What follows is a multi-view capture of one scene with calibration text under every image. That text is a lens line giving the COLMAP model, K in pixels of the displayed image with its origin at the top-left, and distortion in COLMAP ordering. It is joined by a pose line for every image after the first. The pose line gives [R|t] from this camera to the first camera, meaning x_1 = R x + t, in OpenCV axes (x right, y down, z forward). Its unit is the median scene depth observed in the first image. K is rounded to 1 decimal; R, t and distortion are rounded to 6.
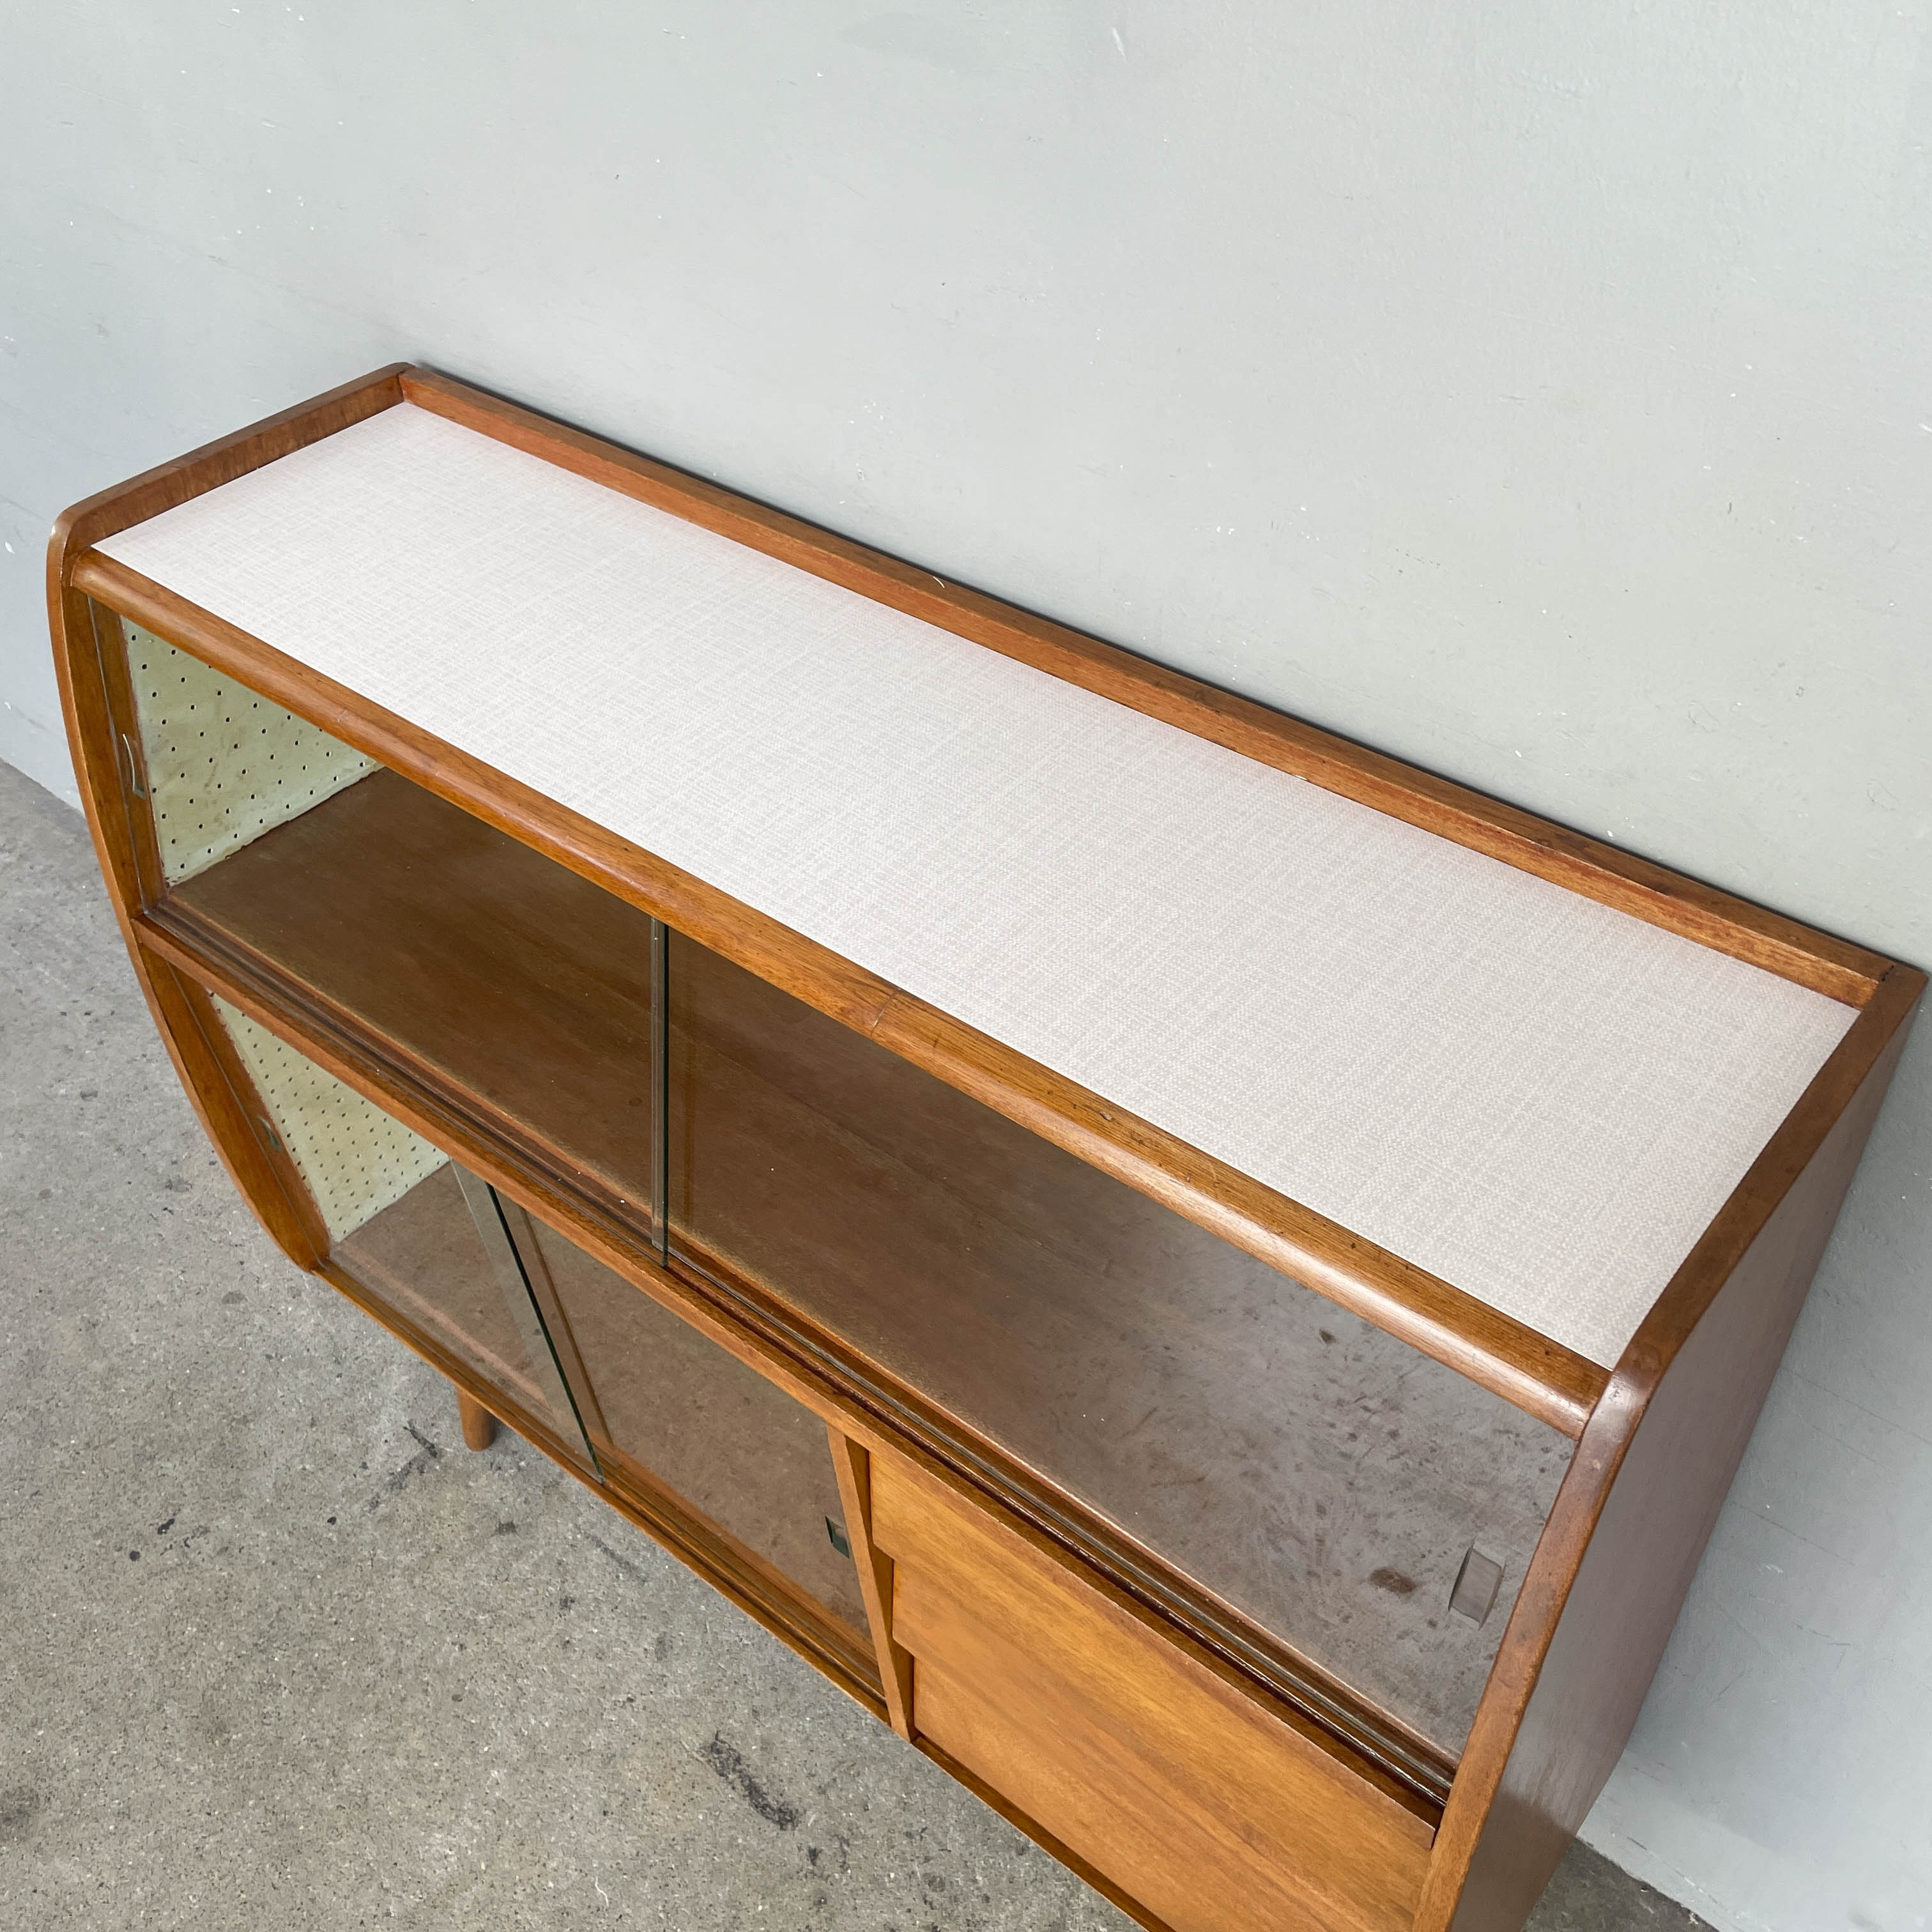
lens RADIAL K [[1978.5, 0, 959.1], [0, 1978.5, 963.8], [0, 0, 1]] dist [0.082397, -0.128855]
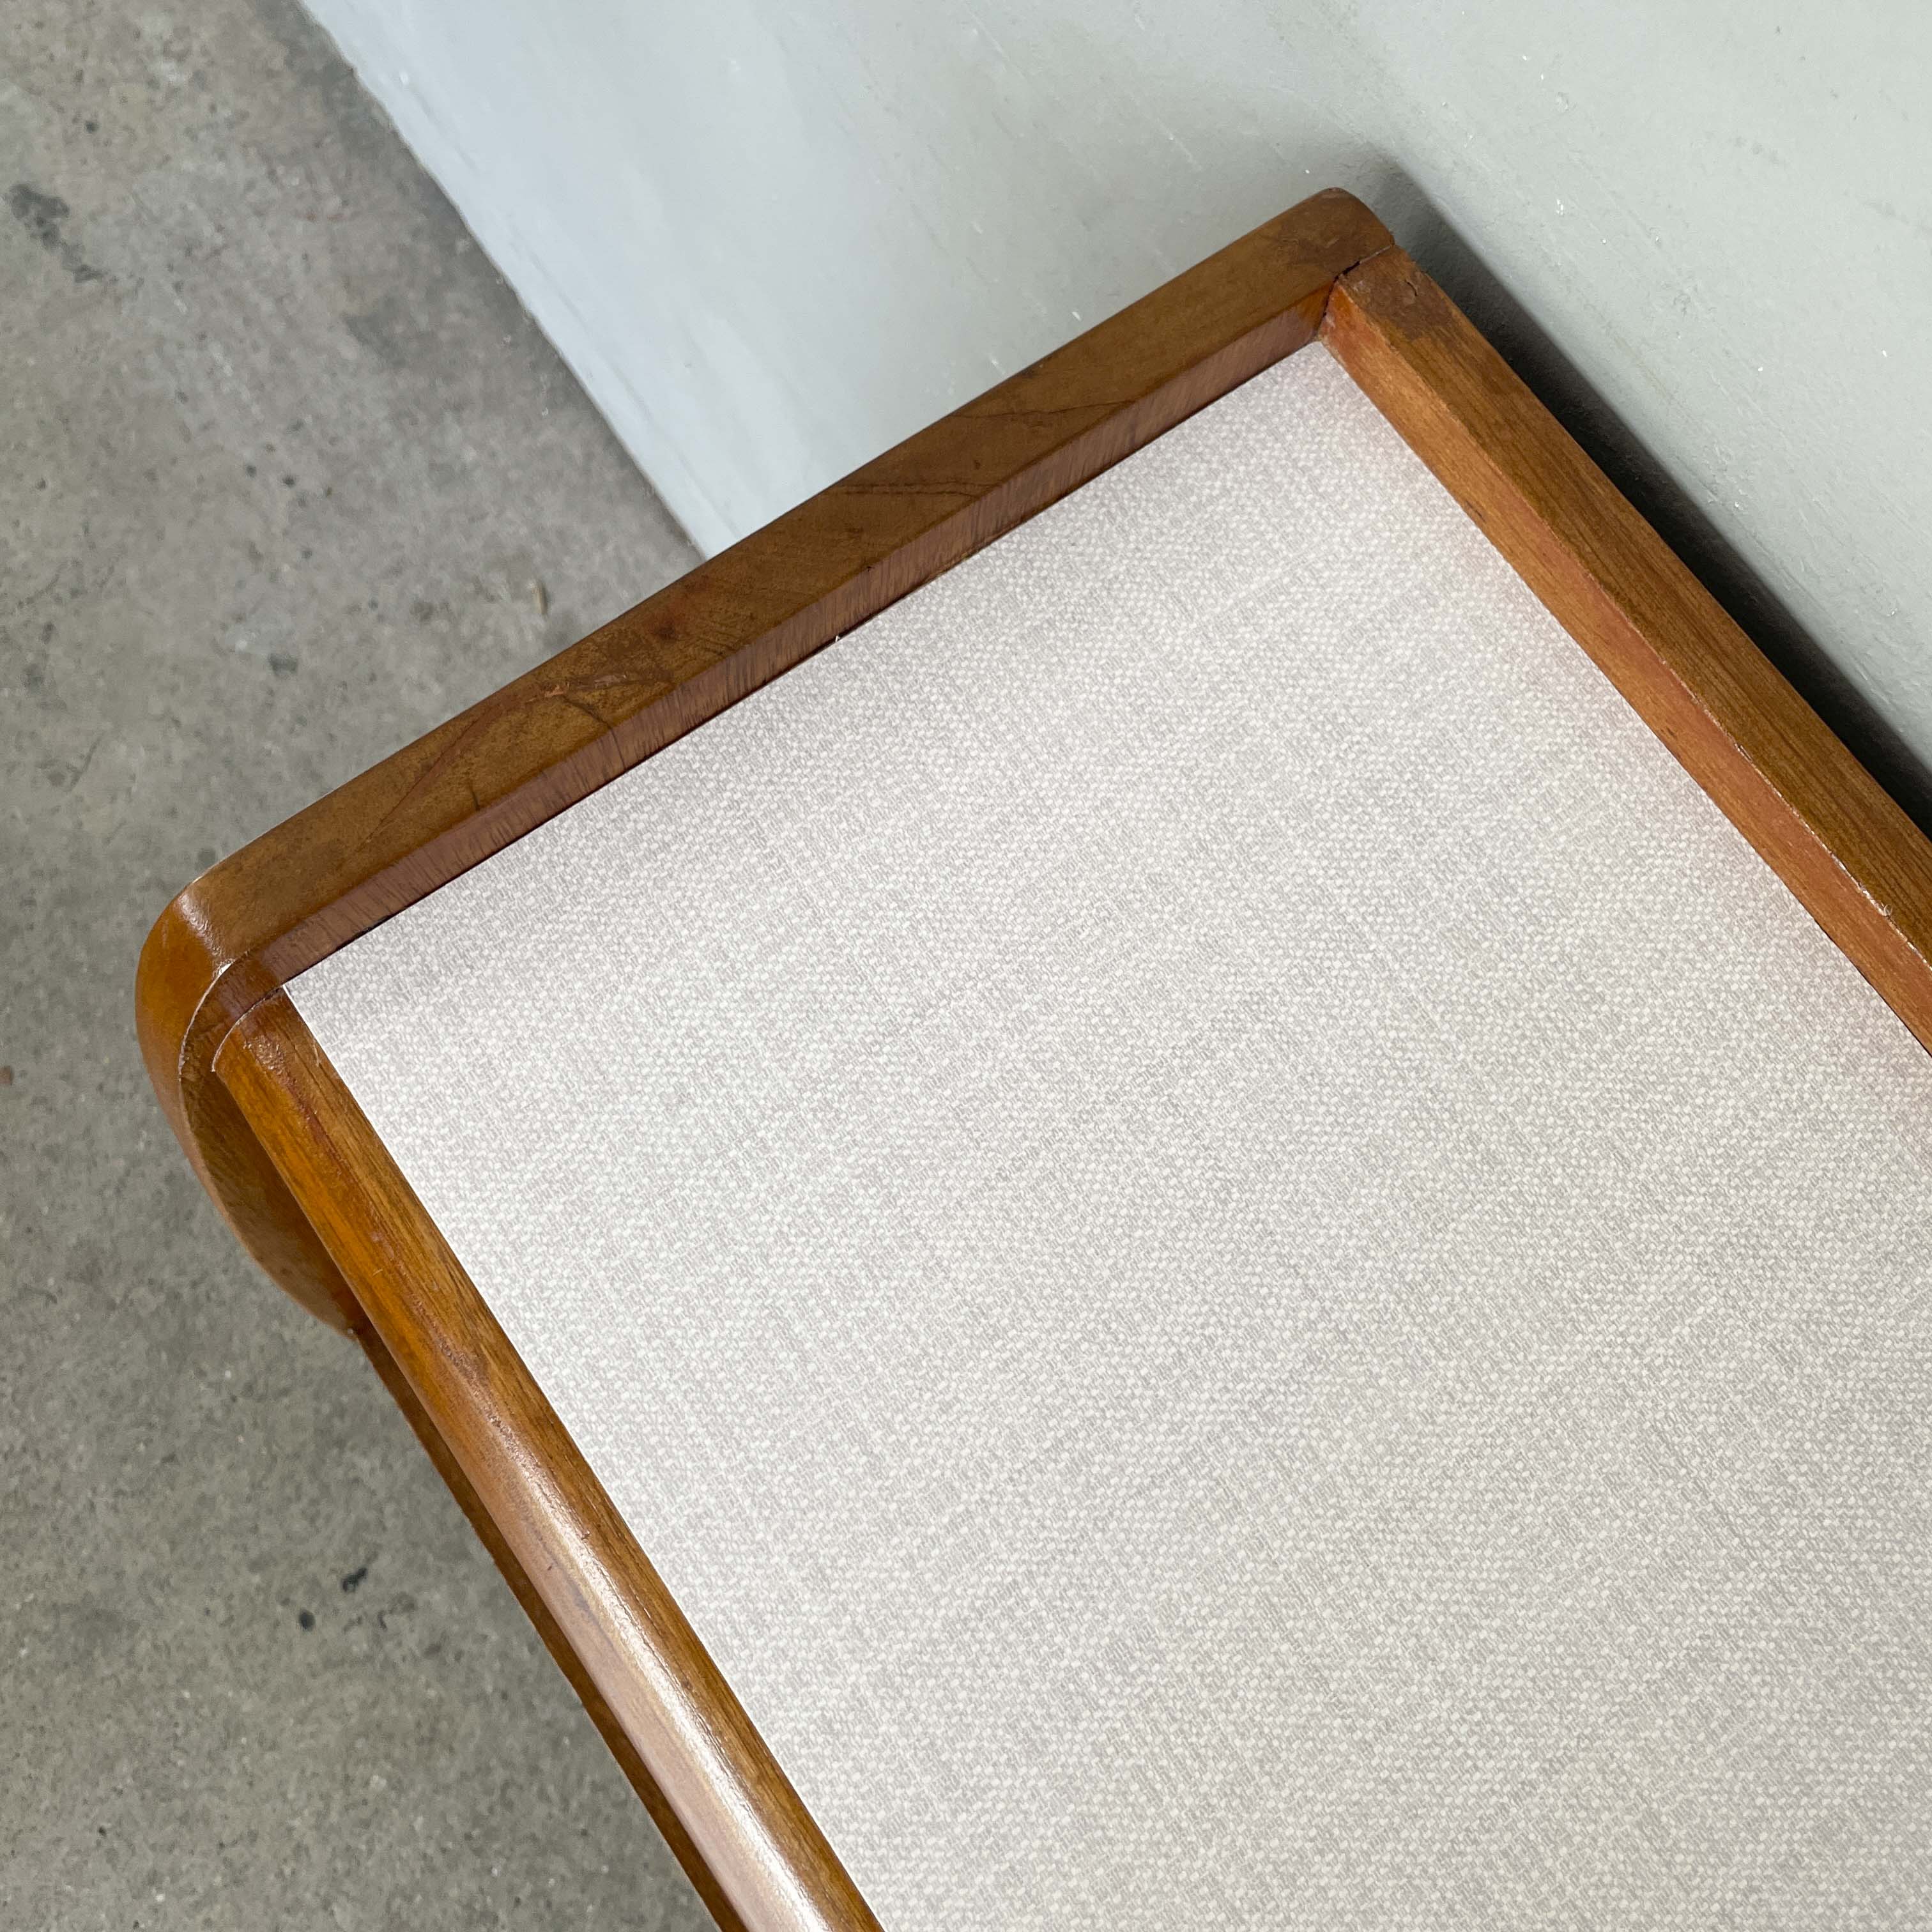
lens RADIAL K [[1993.6, 0, 969.4], [0, 1993.6, 931.1], [0, 0, 1]] dist [0.072605, -0.120666]
pose [[0.963462, 0.267646, -0.010373, -0.267316], [-0.221954, 0.819462, 0.528412, -0.316028], [0.149927, -0.506802, 0.848925, 0.612177]]
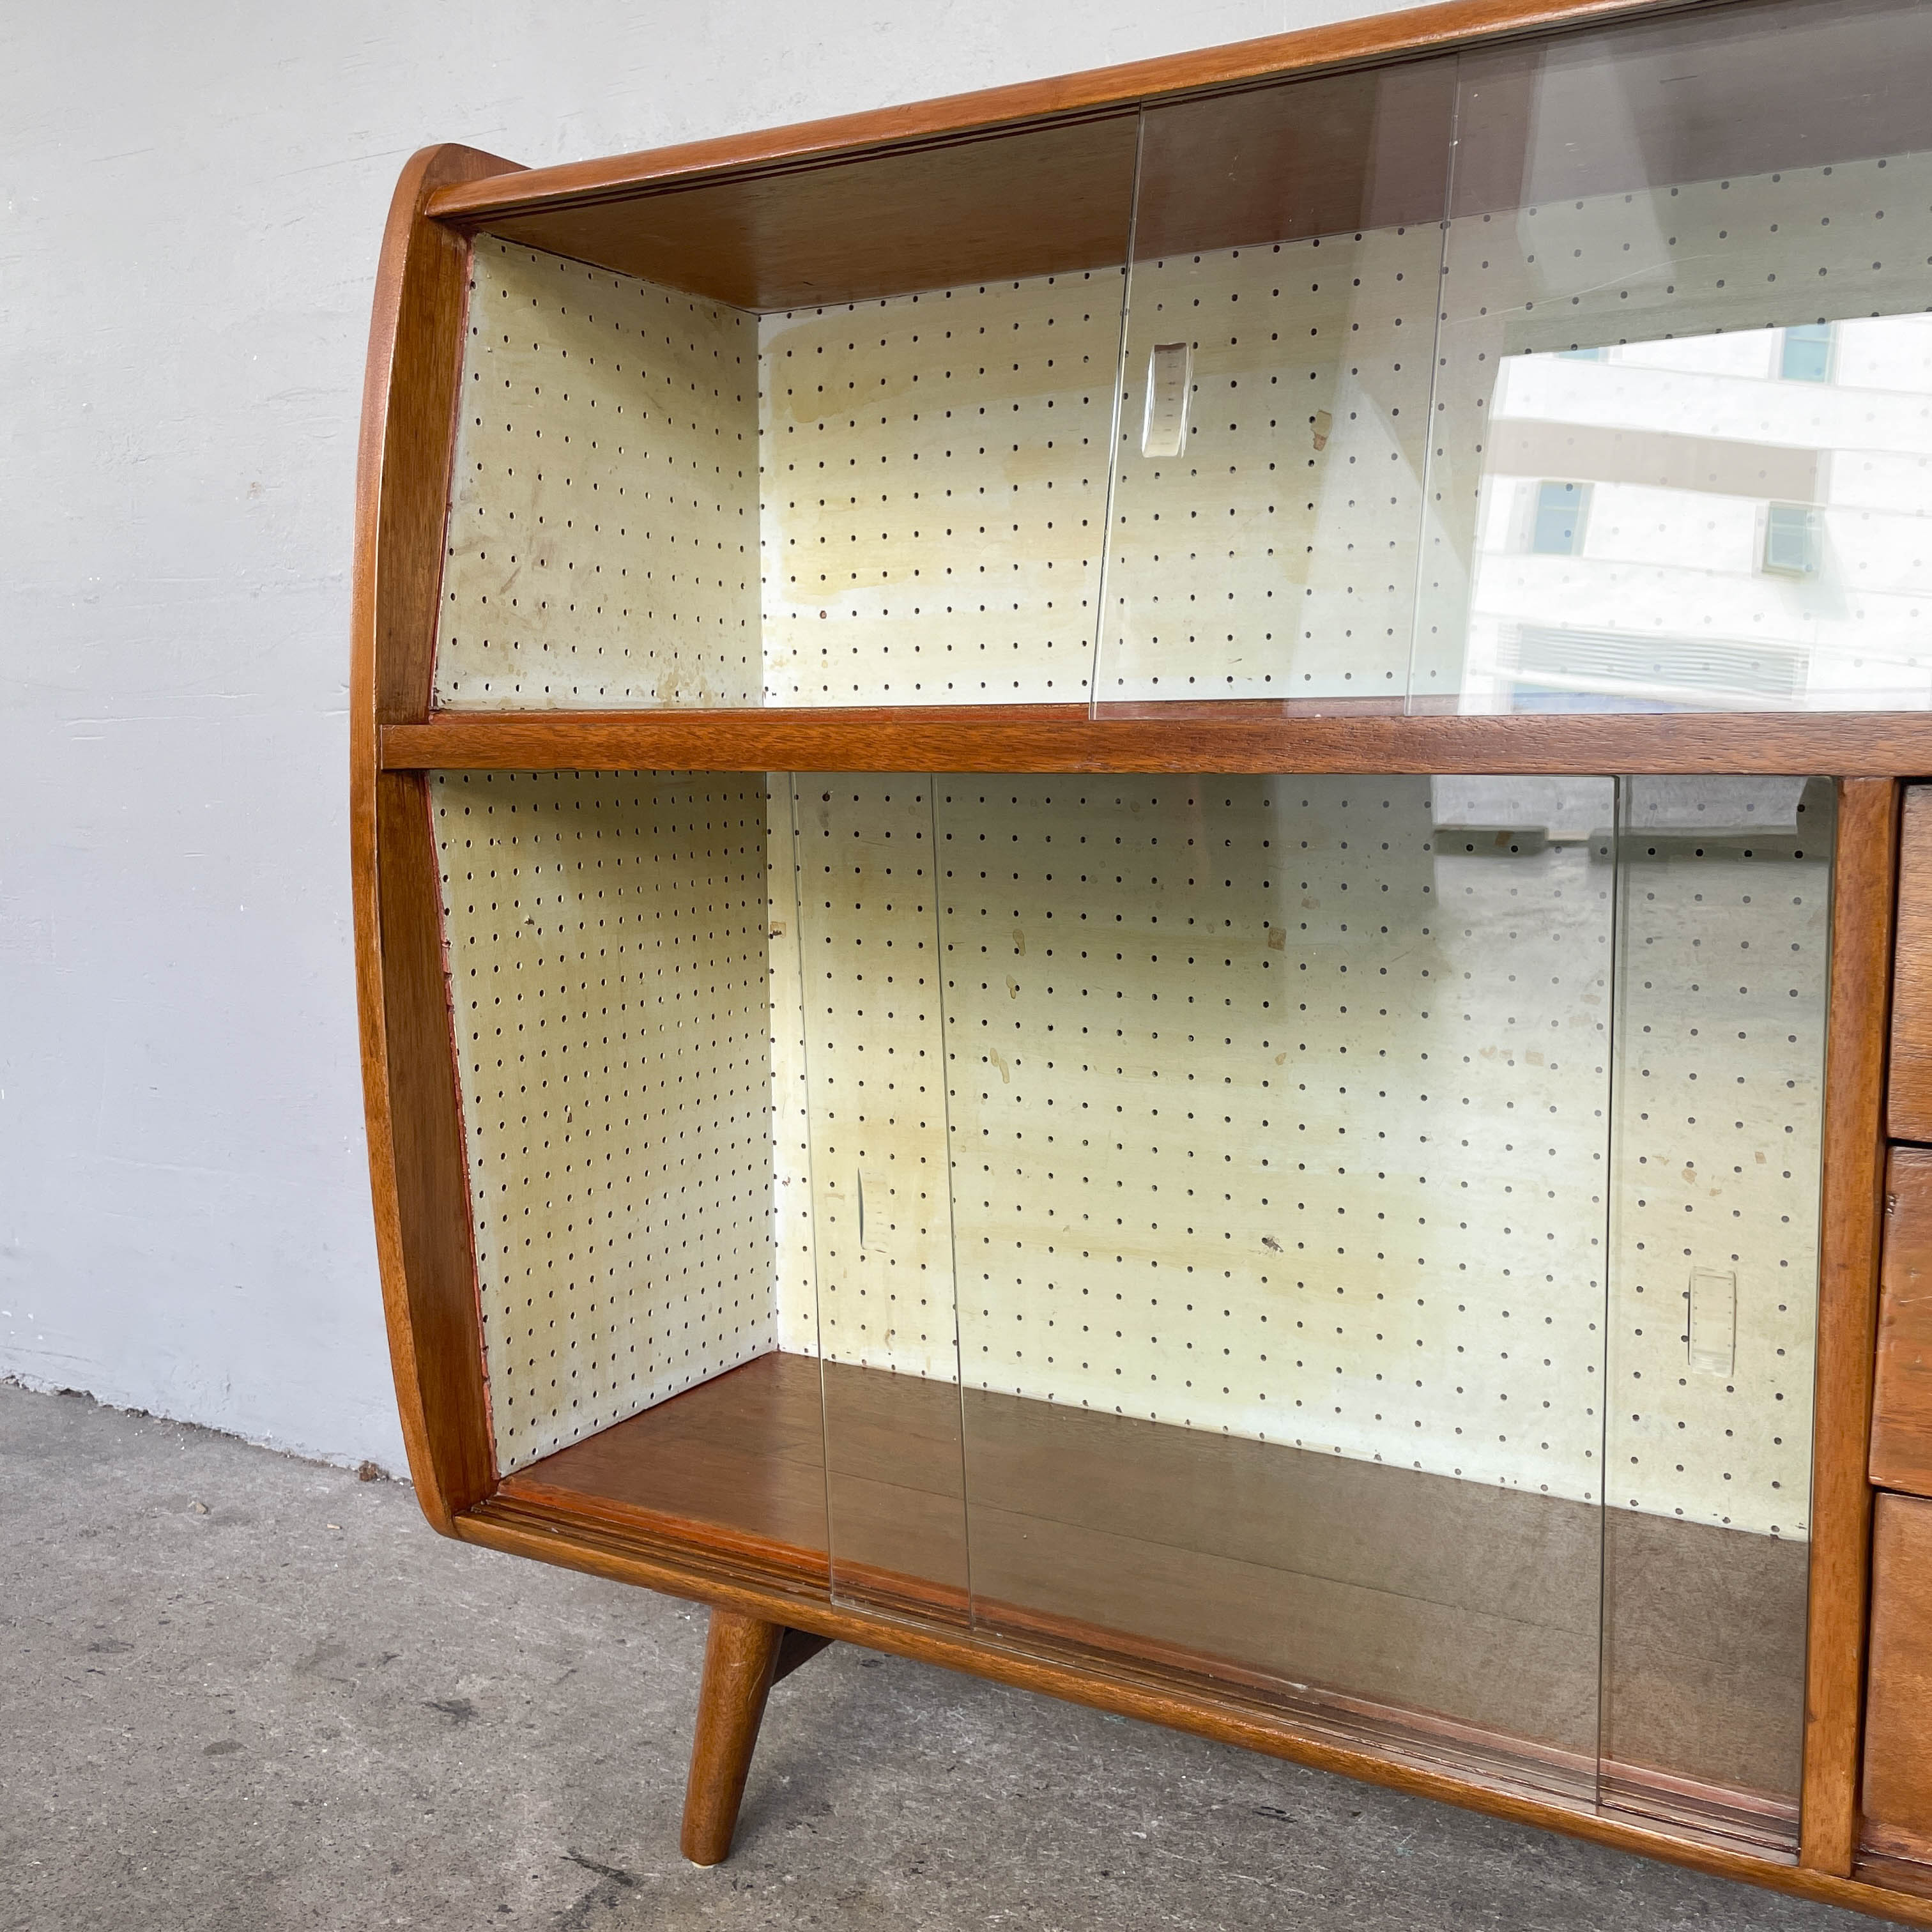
lens RADIAL K [[1968.3, 0, 977.3], [0, 1968.3, 961.0], [0, 0, 1]] dist [0.115749, -0.163934]
pose [[0.984395, 0.005402, 0.175892, -0.292798], [0.097621, 0.814865, -0.571372, 0.404551], [-0.146415, 0.579626, 0.801621, 0.408688]]
